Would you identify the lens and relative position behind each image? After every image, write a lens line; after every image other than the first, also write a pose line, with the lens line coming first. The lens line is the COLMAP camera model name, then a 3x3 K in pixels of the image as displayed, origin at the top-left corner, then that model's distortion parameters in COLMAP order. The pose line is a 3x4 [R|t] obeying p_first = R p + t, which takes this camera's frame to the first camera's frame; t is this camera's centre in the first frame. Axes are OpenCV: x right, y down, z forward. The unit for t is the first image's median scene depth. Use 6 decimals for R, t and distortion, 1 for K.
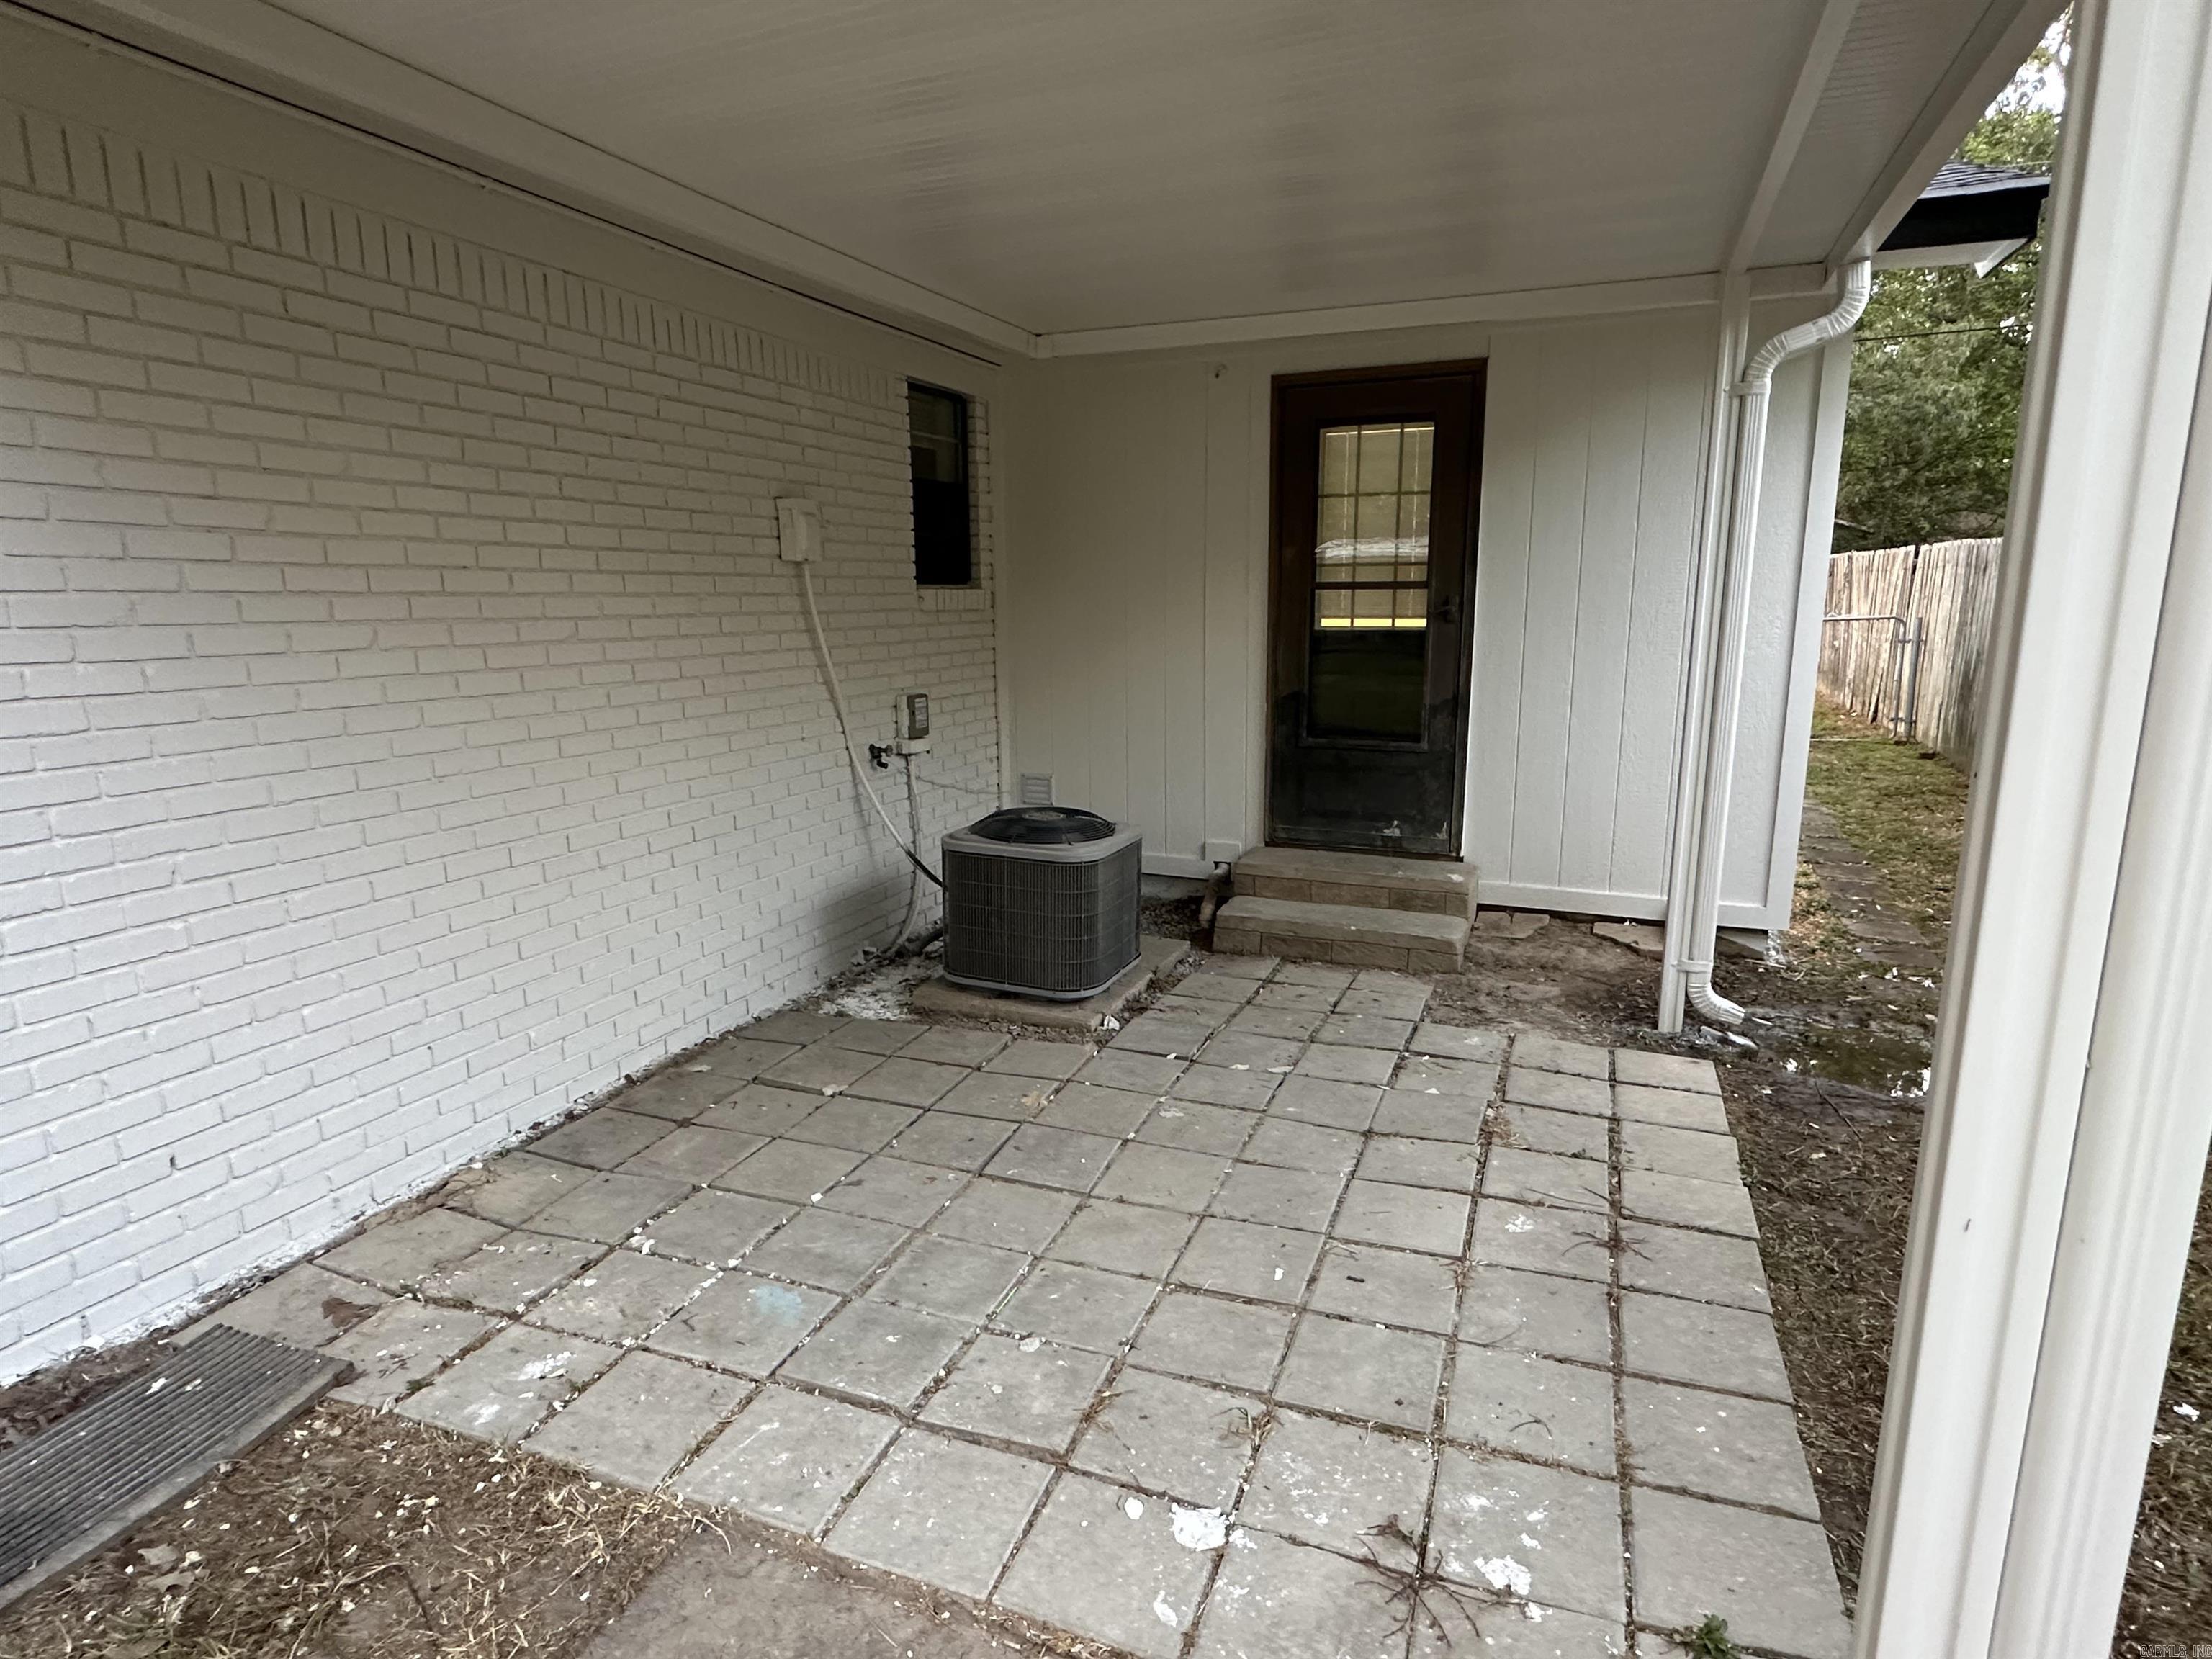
lens RADIAL K [[1201.3, 0, 1119.8], [0, 1201.3, 841.4], [0, 0, 1]] dist [0.004873, 0.000288]
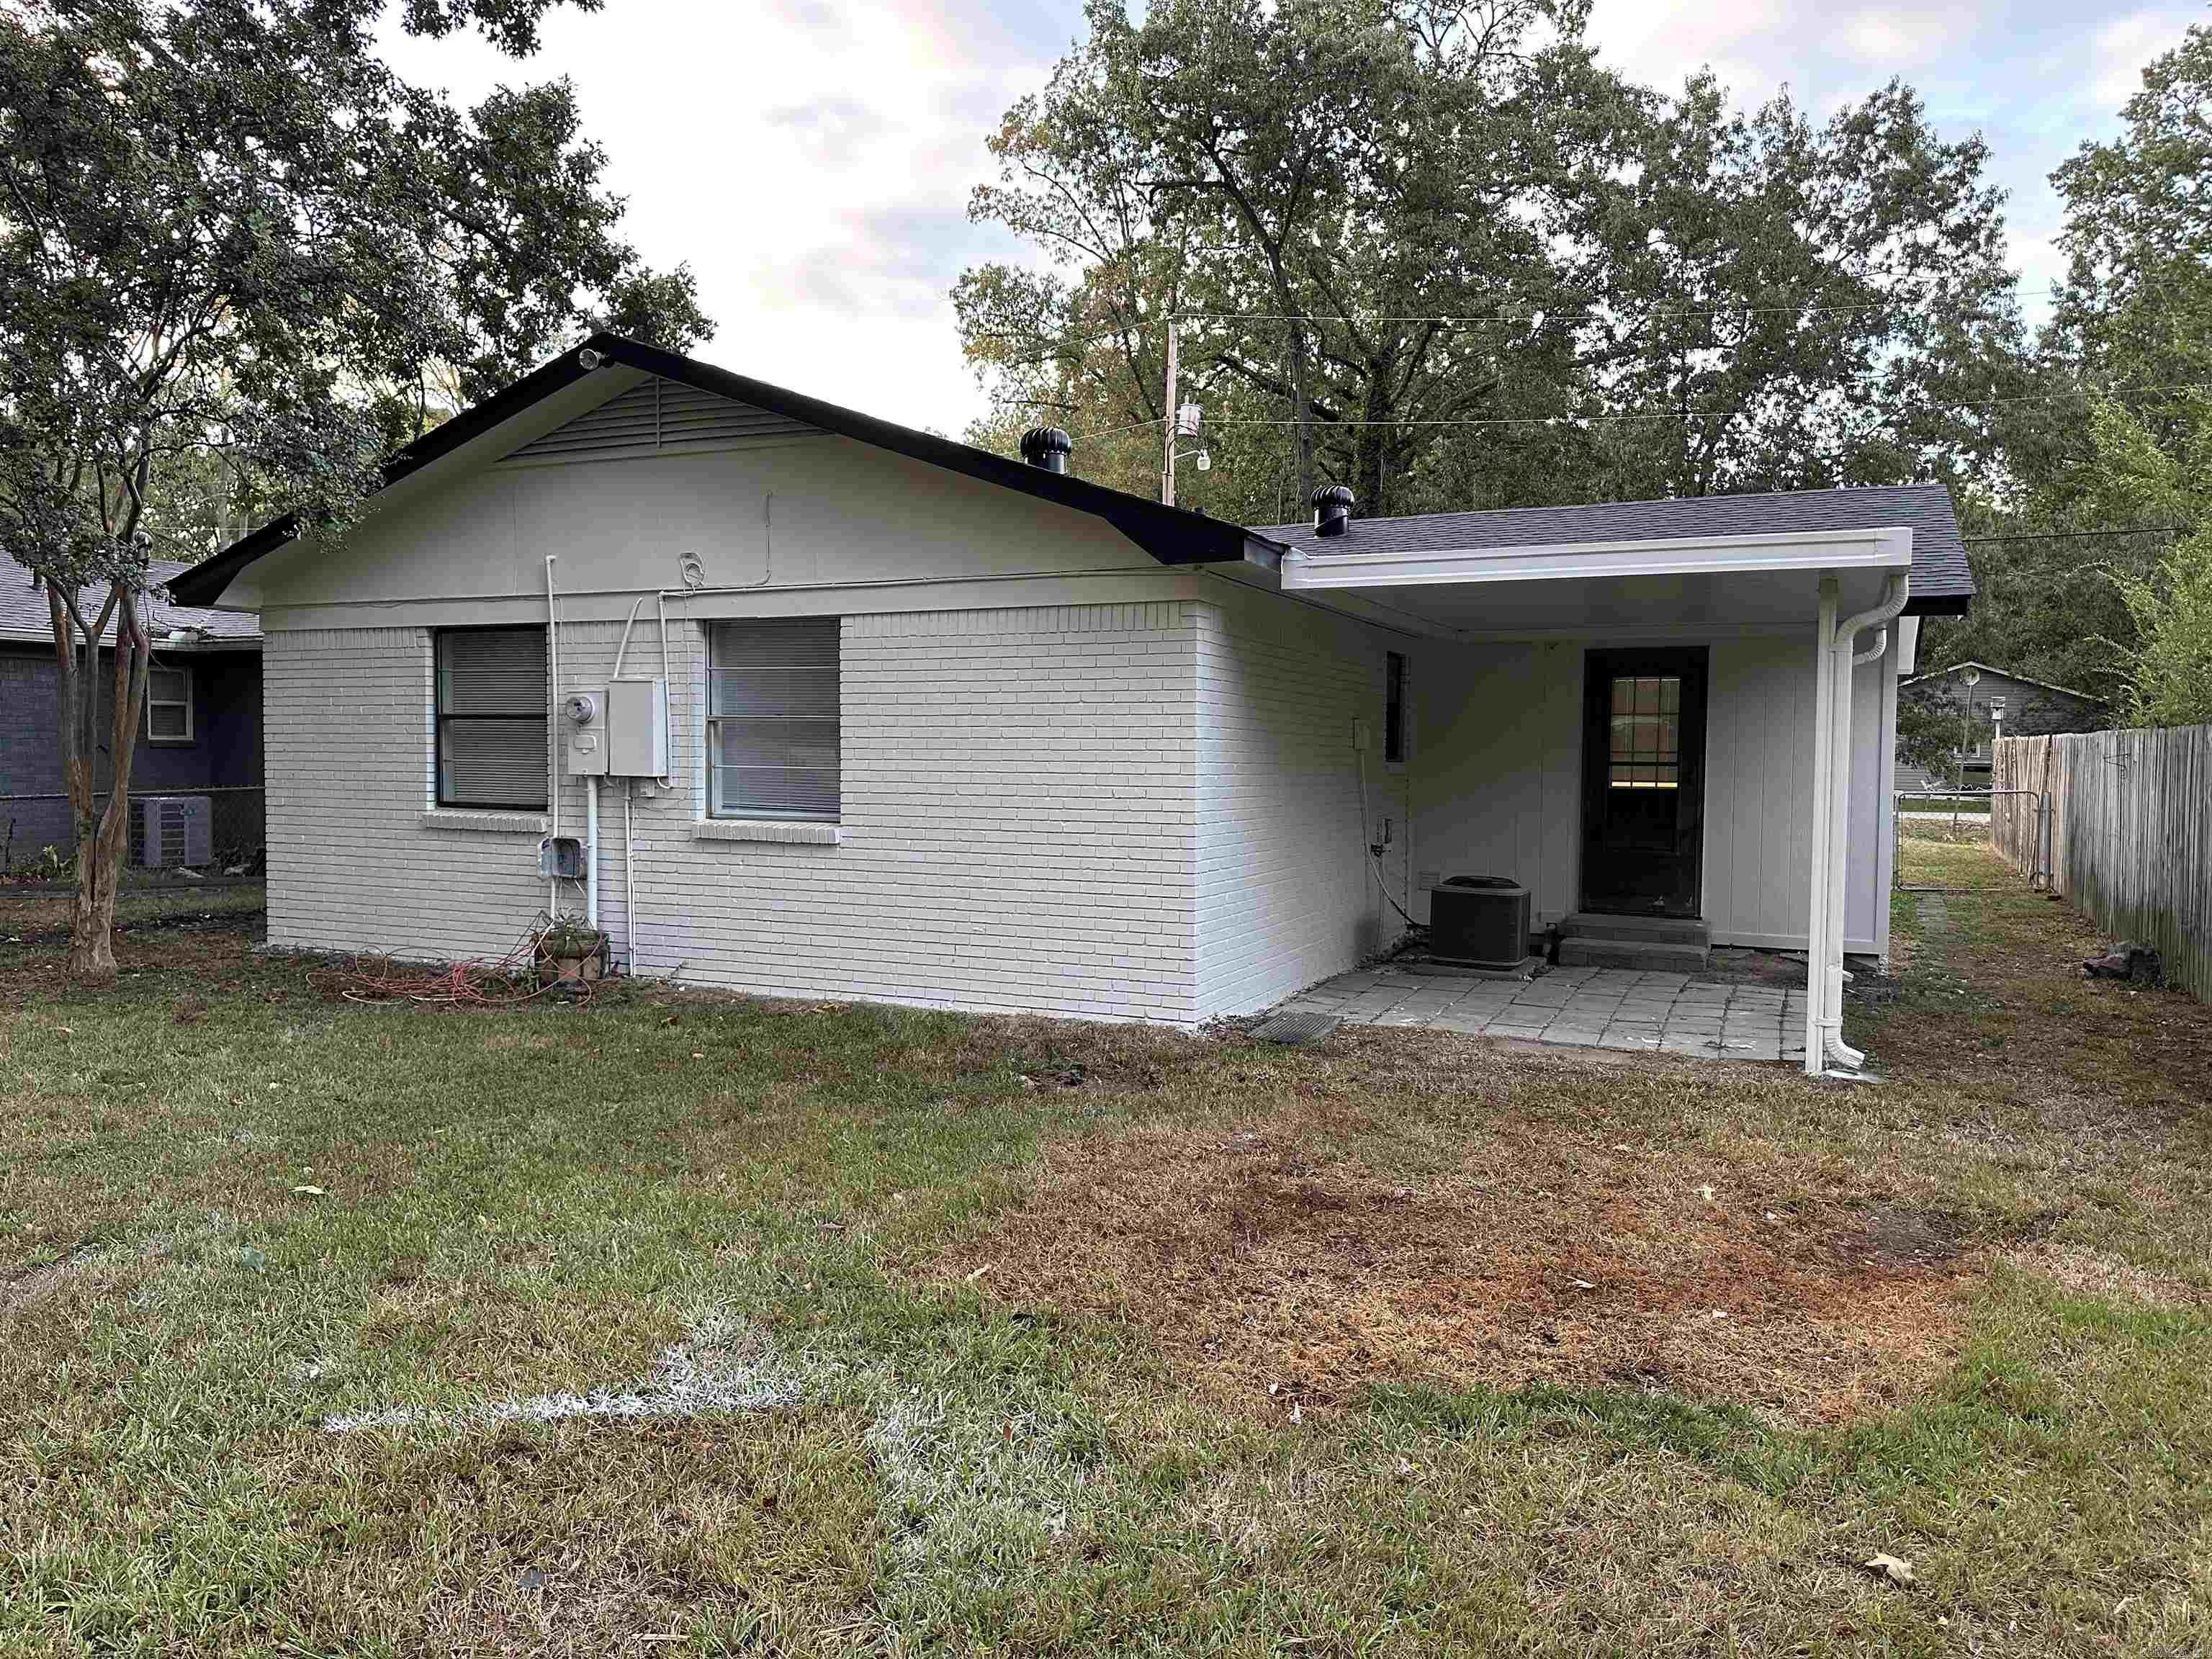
lens RADIAL K [[1520.5, 0, 1091.1], [0, 1520.5, 823.0], [0, 0, 1]] dist [0.010732, -0.002159]
pose [[0.997548, 0.021712, -0.066540, -0.456721], [-0.031822, 0.987420, -0.154882, 0.249551], [0.062340, 0.156620, 0.985690, -1.262579]]
